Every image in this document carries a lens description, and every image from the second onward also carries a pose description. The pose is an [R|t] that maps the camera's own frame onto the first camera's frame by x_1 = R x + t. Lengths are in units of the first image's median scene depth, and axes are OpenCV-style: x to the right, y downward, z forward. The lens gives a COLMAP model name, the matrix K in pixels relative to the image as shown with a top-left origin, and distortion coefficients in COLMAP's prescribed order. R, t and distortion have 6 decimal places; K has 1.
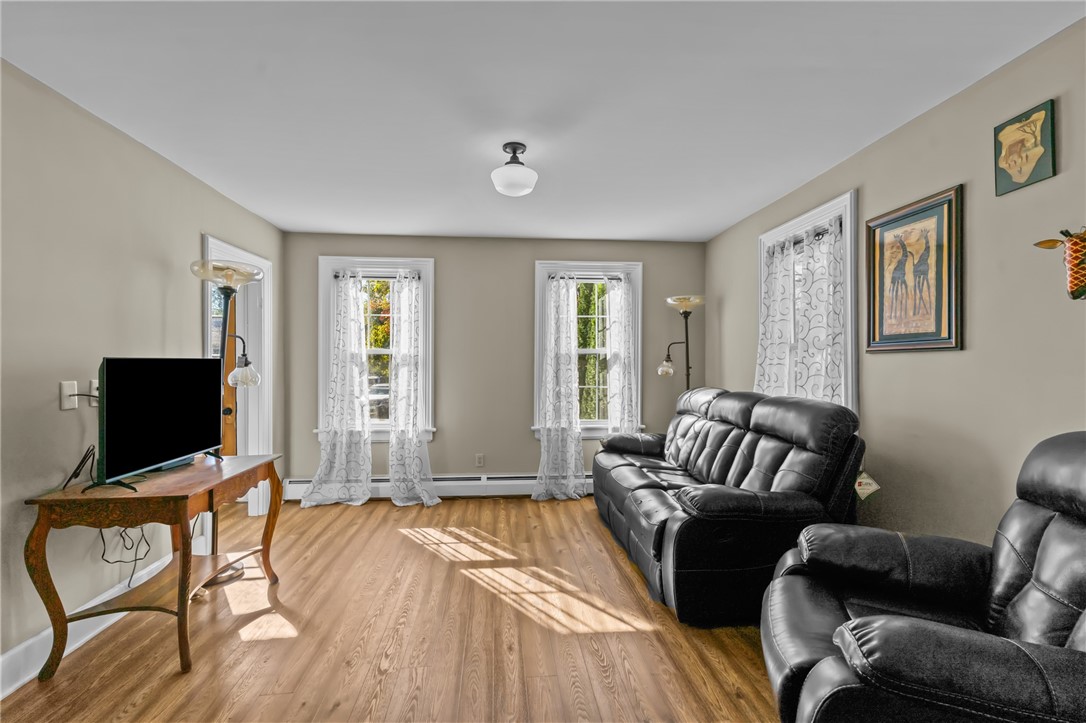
lens RADIAL K [[512.5, 0, 542.1], [0, 512.5, 362.0], [0, 0, 1]] dist [-0.001351, -0.000408]
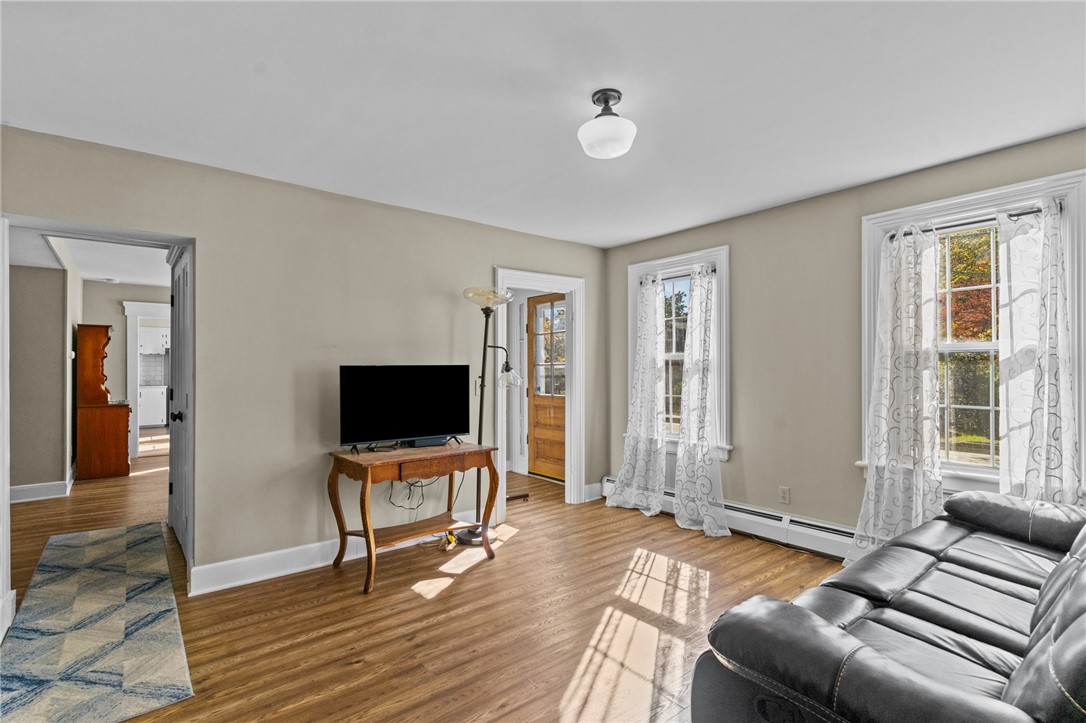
lens RADIAL K [[518.1, 0, 544.2], [0, 518.1, 367.5], [0, 0, 1]] dist [0.021211, -0.000303]
pose [[0.566624, -0.008513, -0.823933, 0.337623], [0.002974, 0.999961, -0.008286, 0.006602], [0.823971, 0.002244, 0.566627, 0.276449]]
